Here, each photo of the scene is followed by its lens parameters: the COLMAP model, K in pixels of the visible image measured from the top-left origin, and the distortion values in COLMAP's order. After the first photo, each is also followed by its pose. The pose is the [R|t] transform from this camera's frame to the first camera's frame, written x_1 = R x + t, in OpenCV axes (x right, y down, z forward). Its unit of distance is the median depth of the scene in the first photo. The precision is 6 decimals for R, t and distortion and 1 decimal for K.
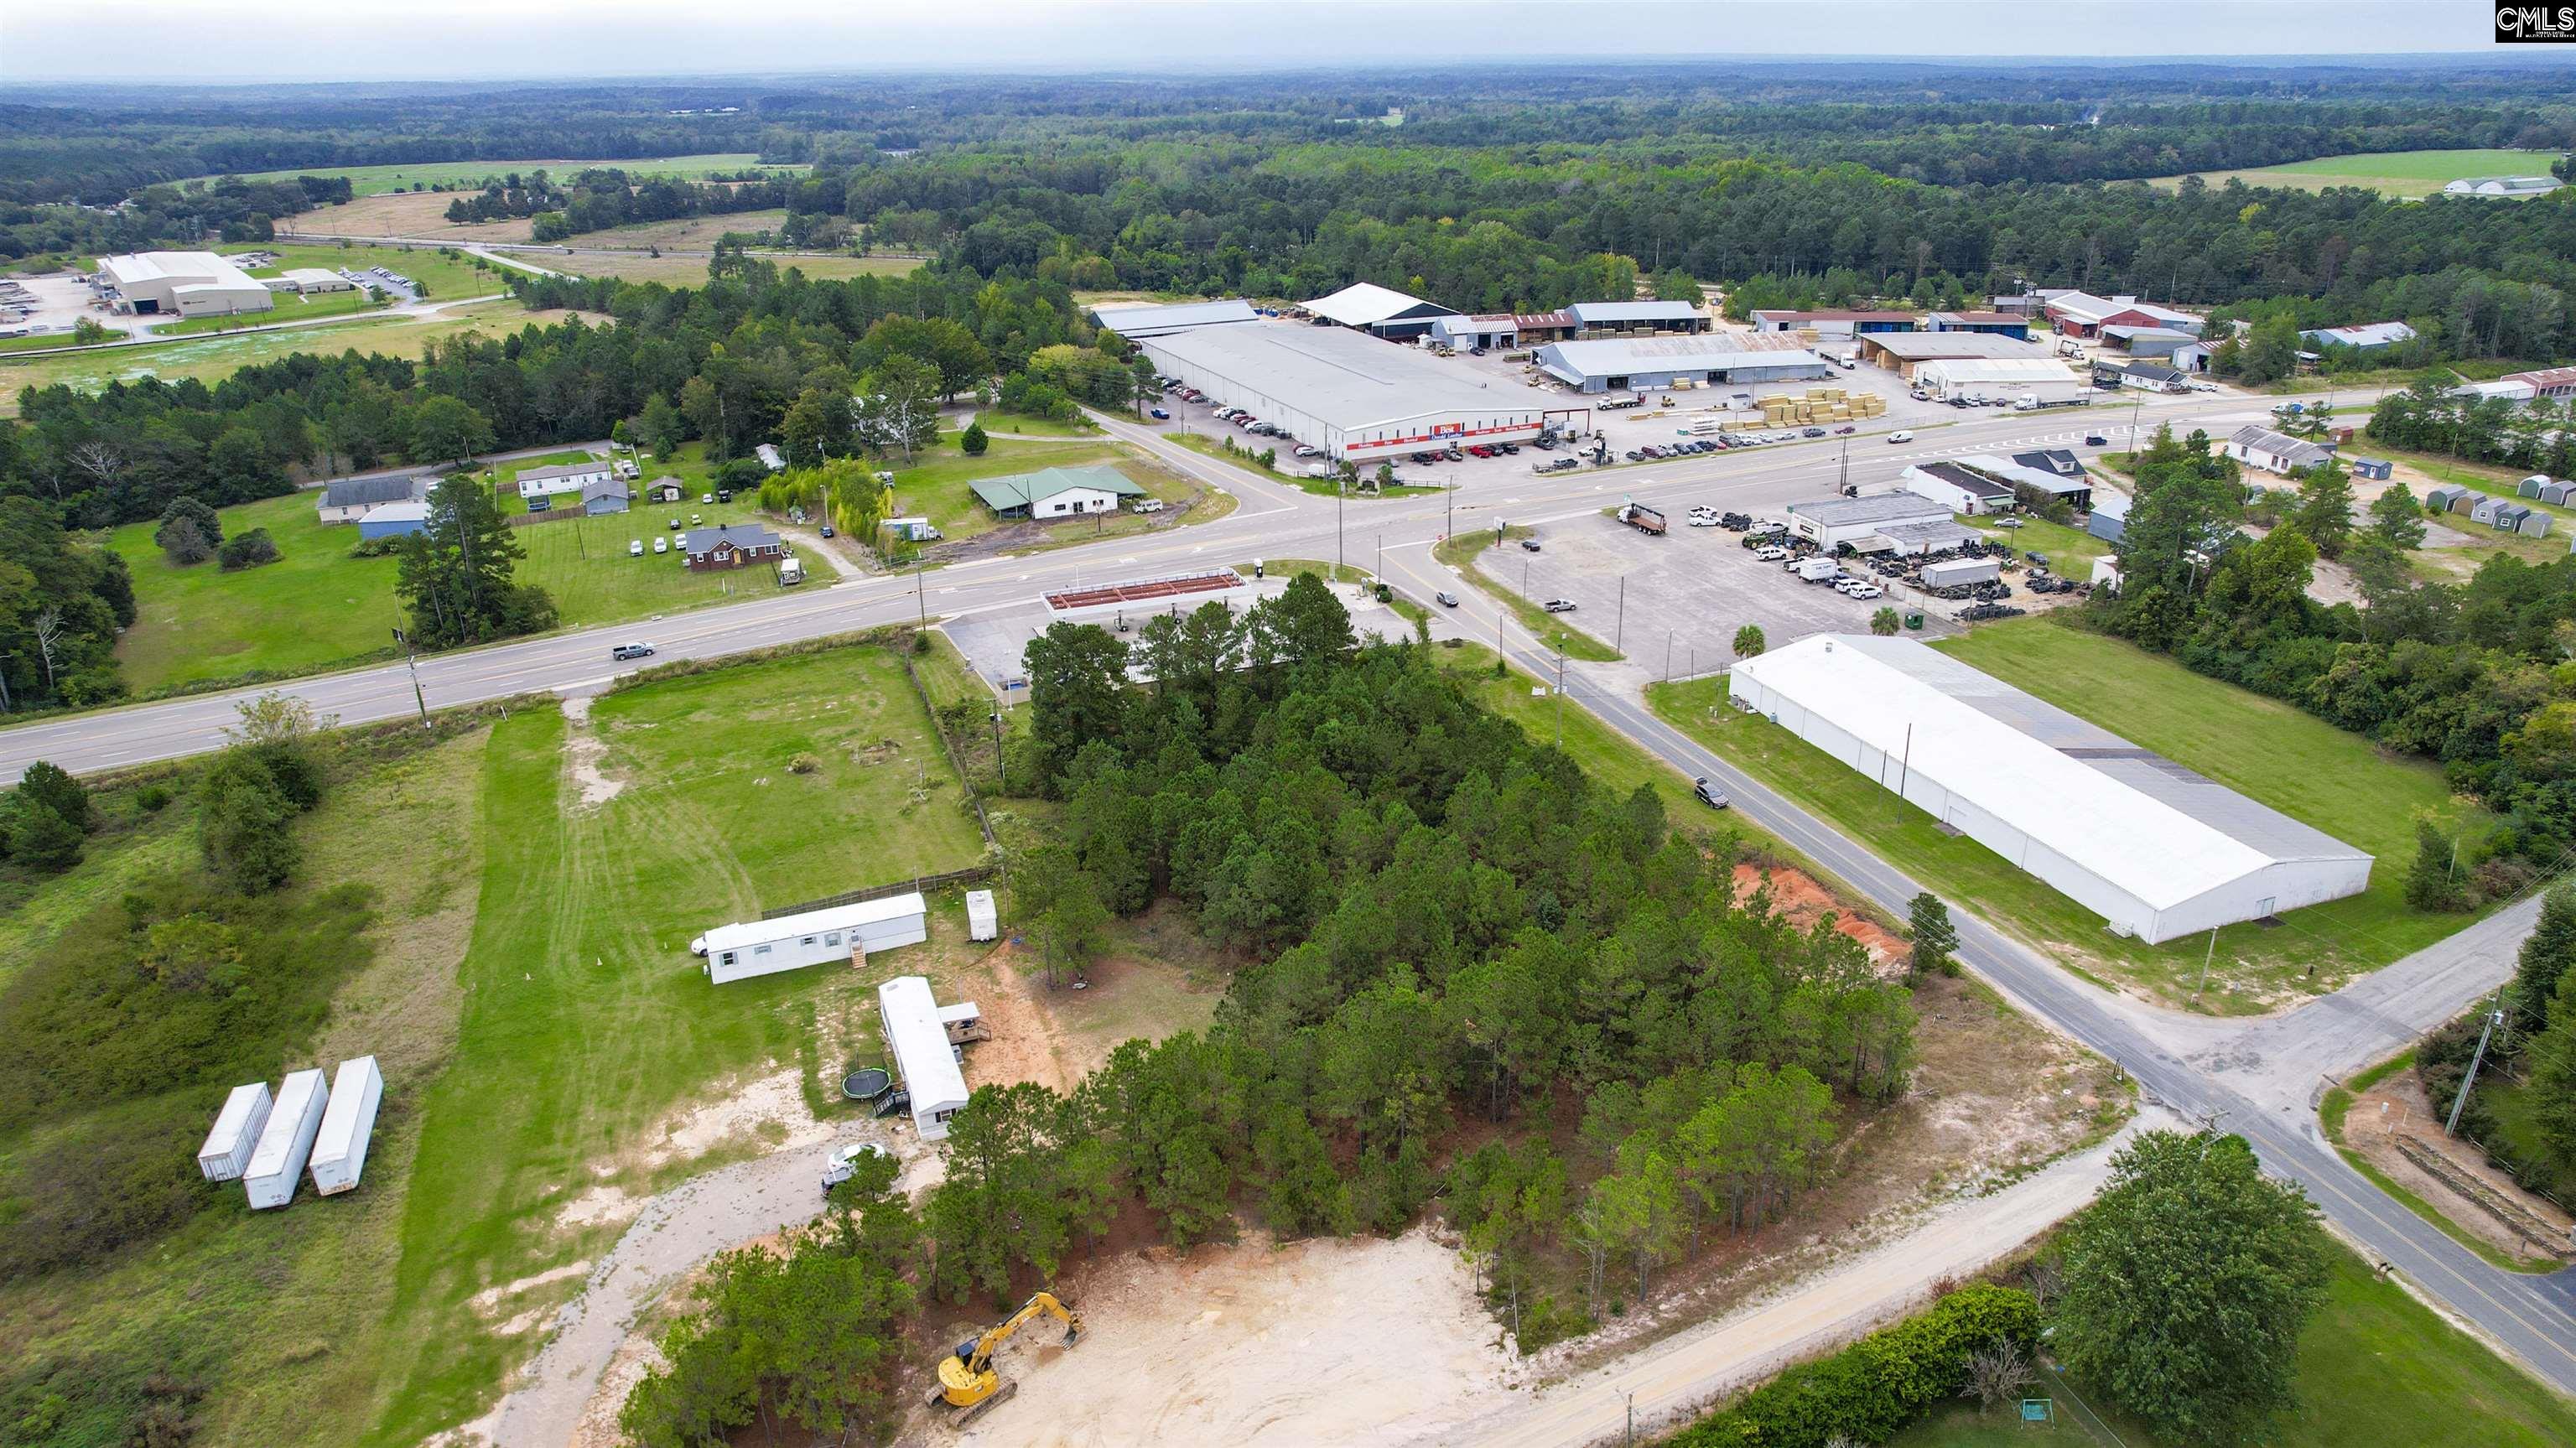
lens RADIAL K [[1659.4, 0, 1316.1], [0, 1659.4, 722.2], [0, 0, 1]] dist [-0.085219, 0.084793]
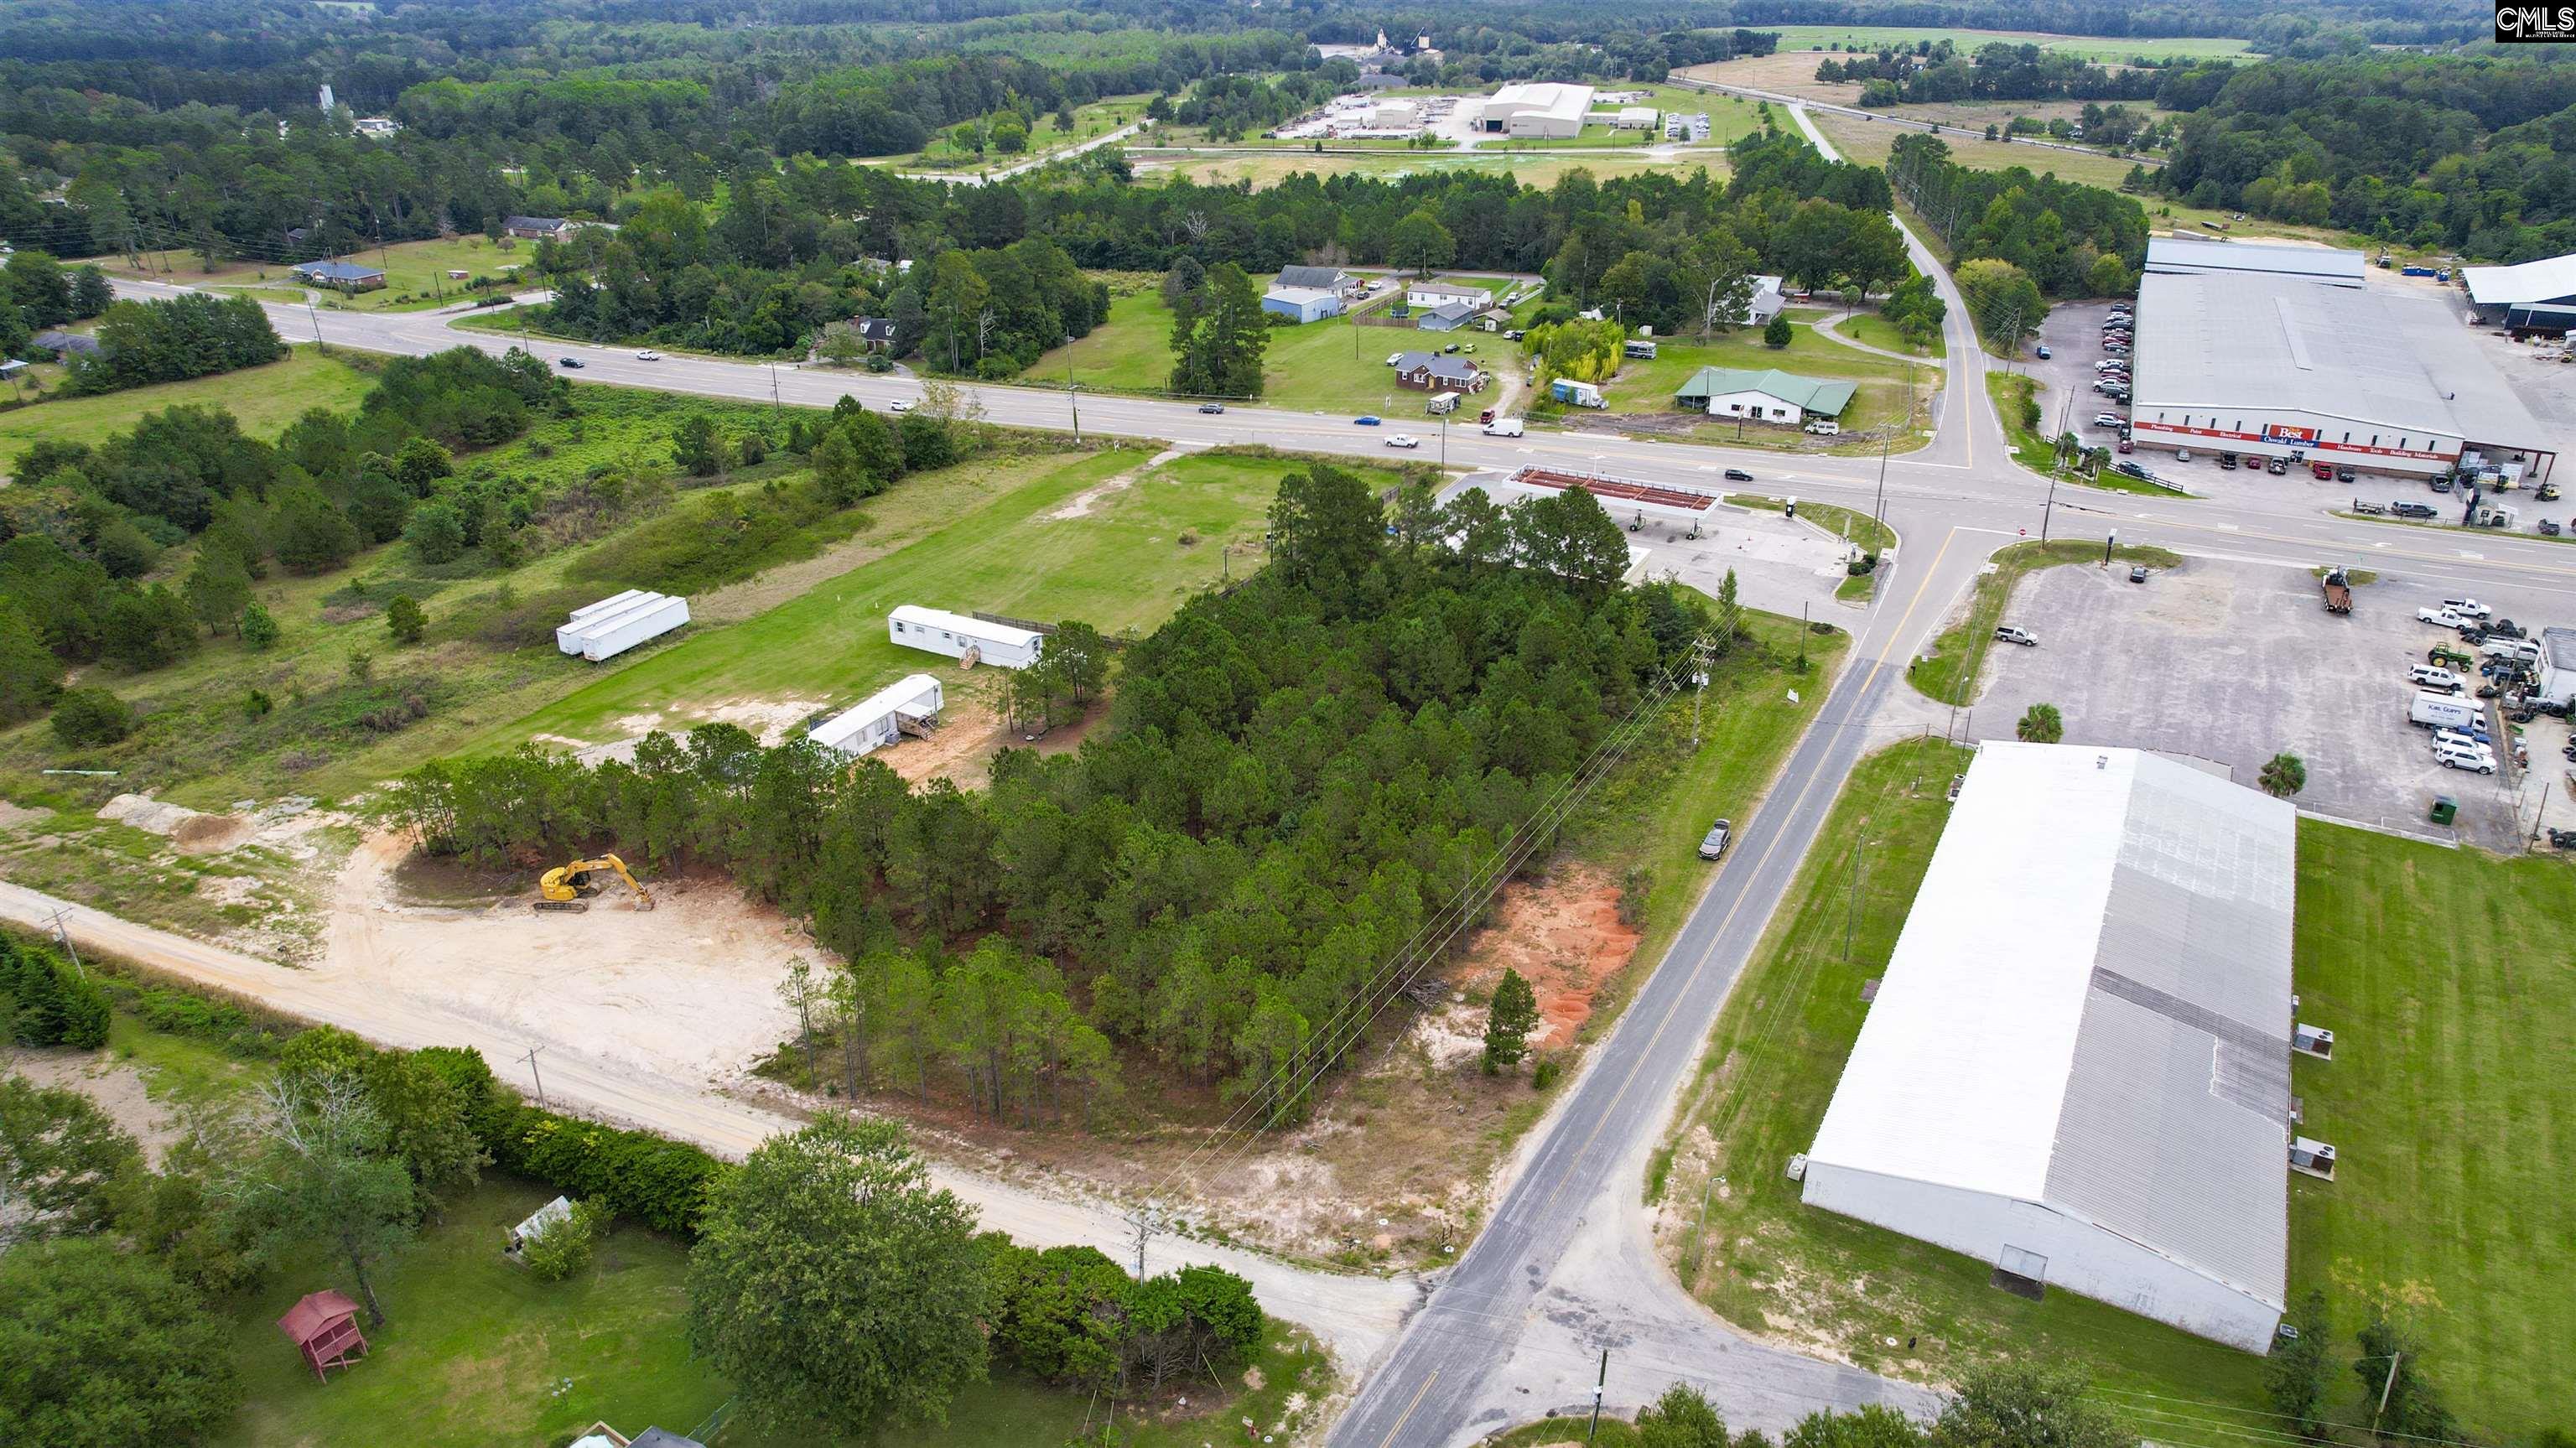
lens RADIAL K [[1659.5, 0, 1288.0], [0, 1659.5, 724.0], [0, 0, 1]] dist [-0.052284, 0.001544]
pose [[0.632444, 0.341118, -0.695452, 0.570980], [-0.292577, 0.936504, 0.193285, -0.093939], [0.717227, 0.081231, 0.692089, 0.234194]]
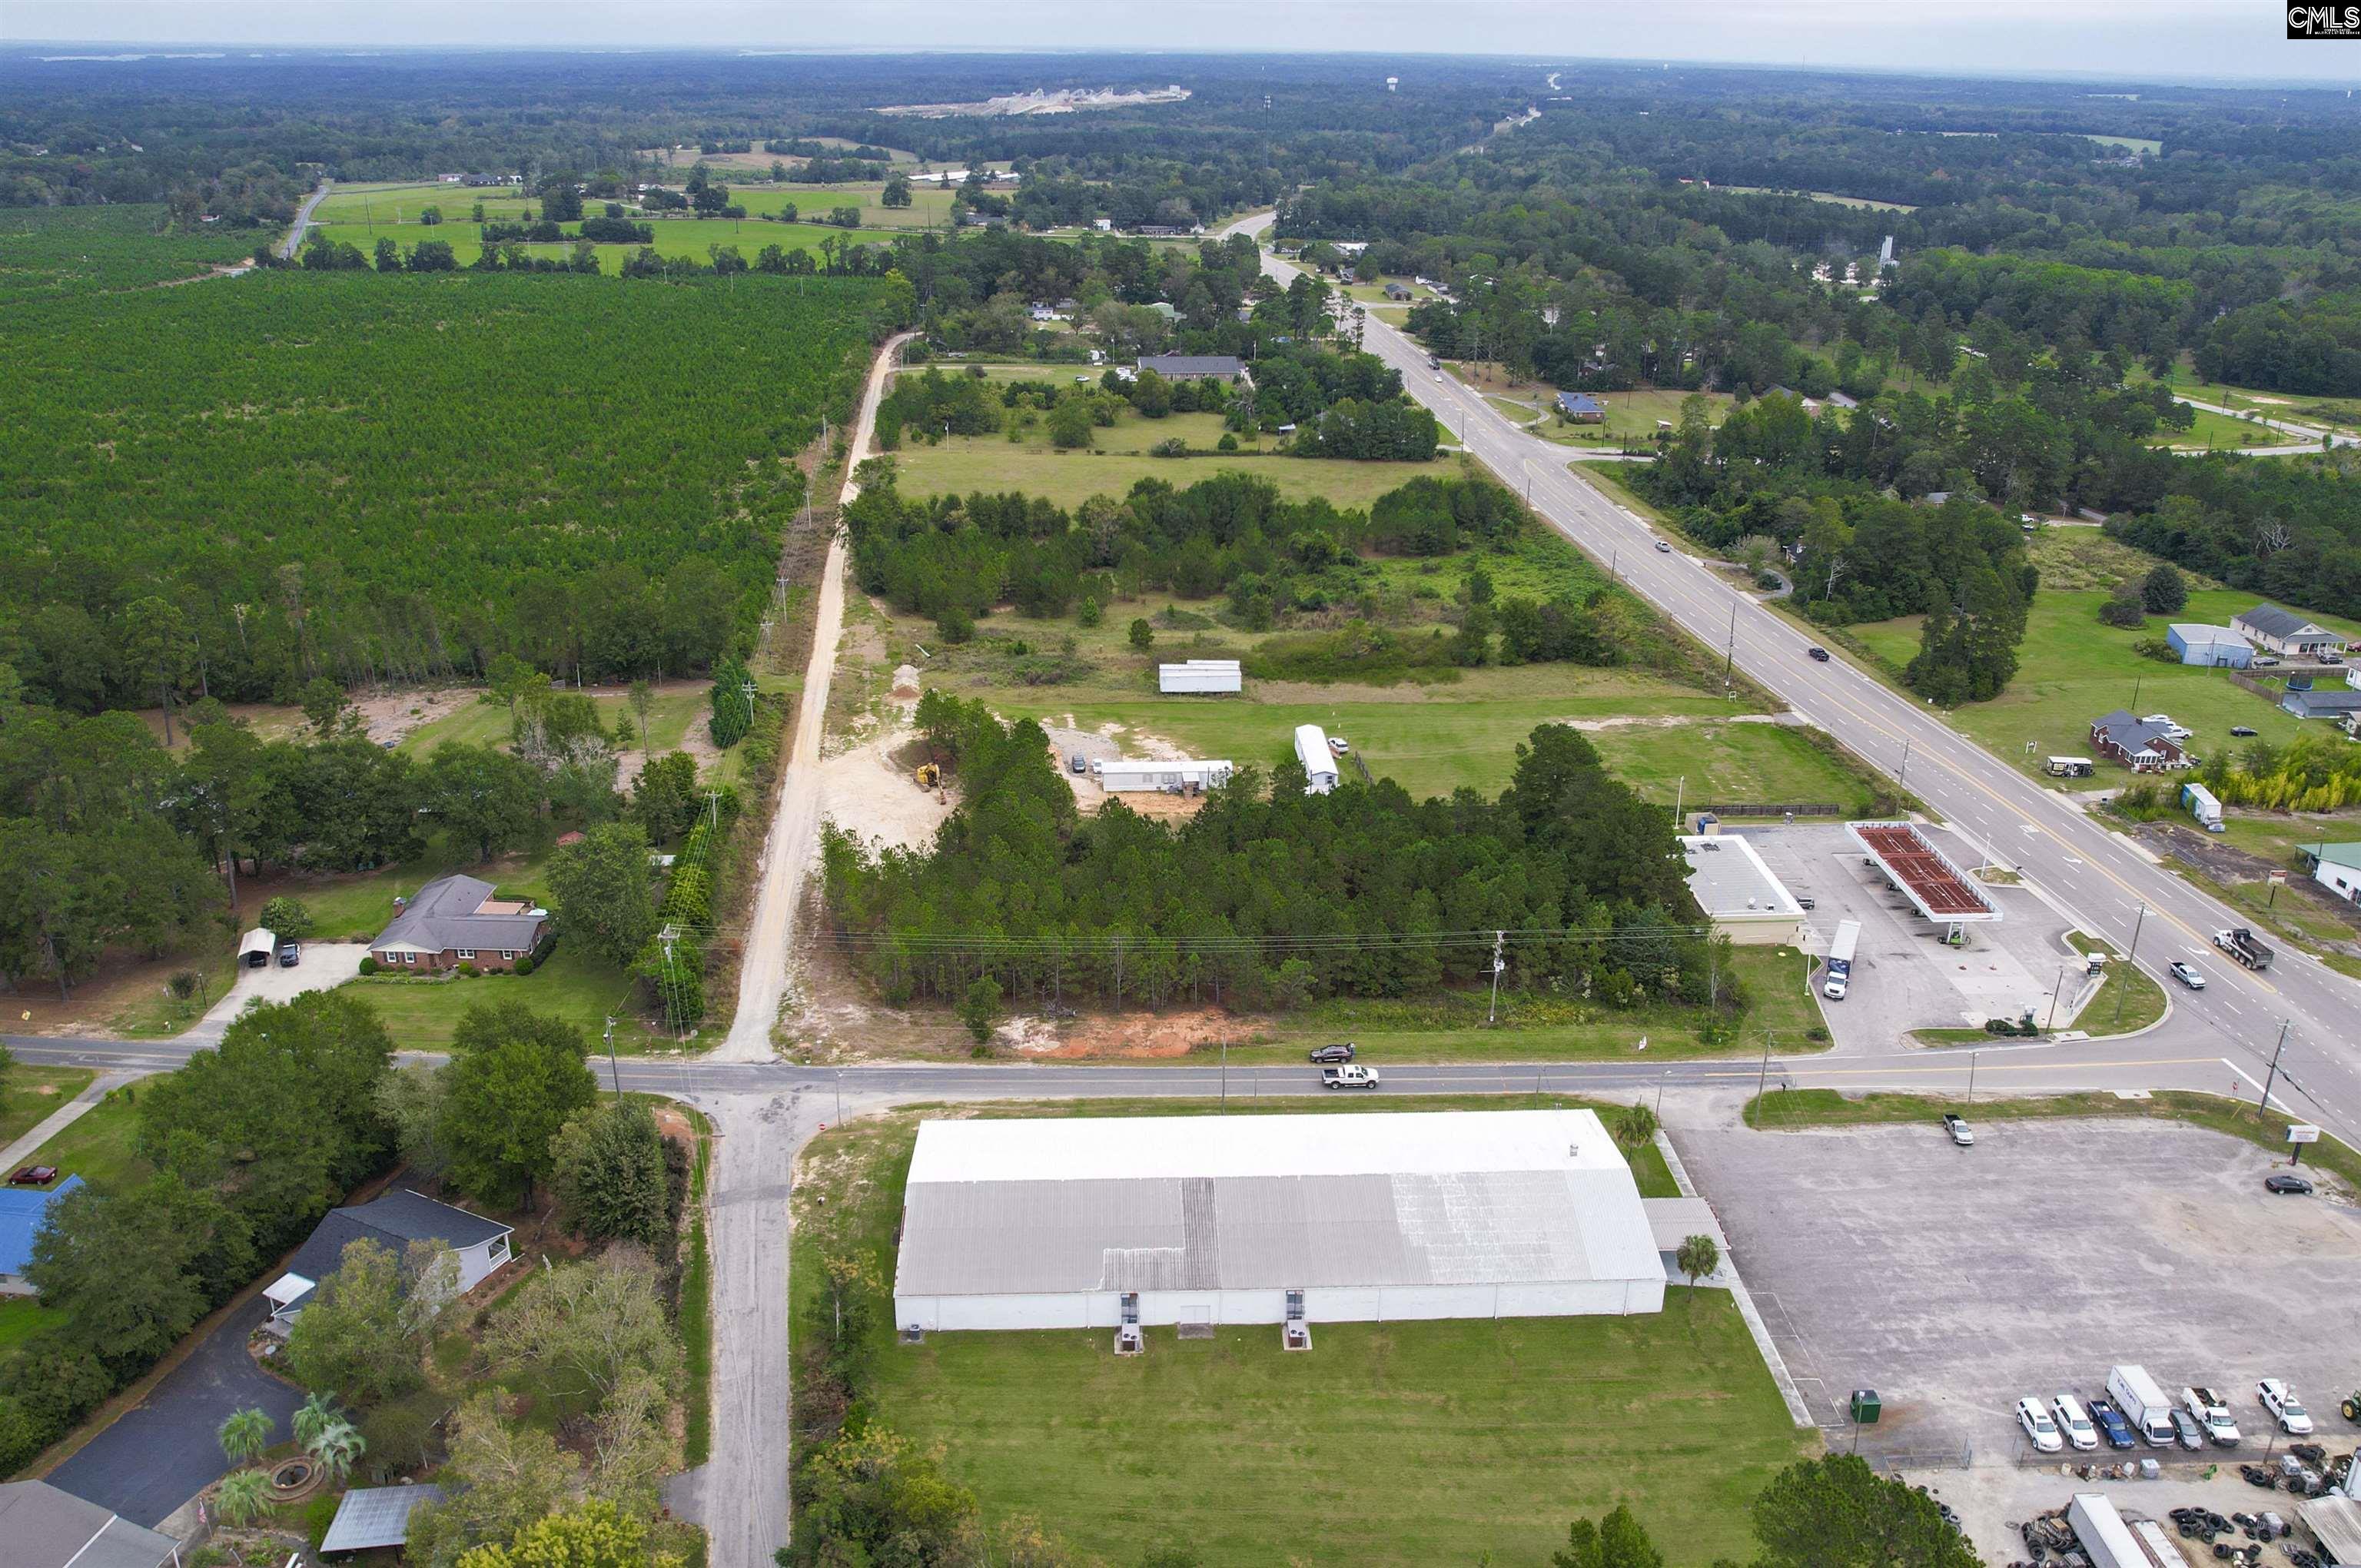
lens RADIAL K [[1815.2, 0, 1180.5], [0, 1815.2, 784.0], [0, 0, 1]] dist [-0.041173, -0.001270]
pose [[-0.321699, 0.366184, -0.873166, 1.028457], [-0.369075, 0.800748, 0.471791, -0.505377], [0.871948, 0.474039, -0.122450, 0.846649]]
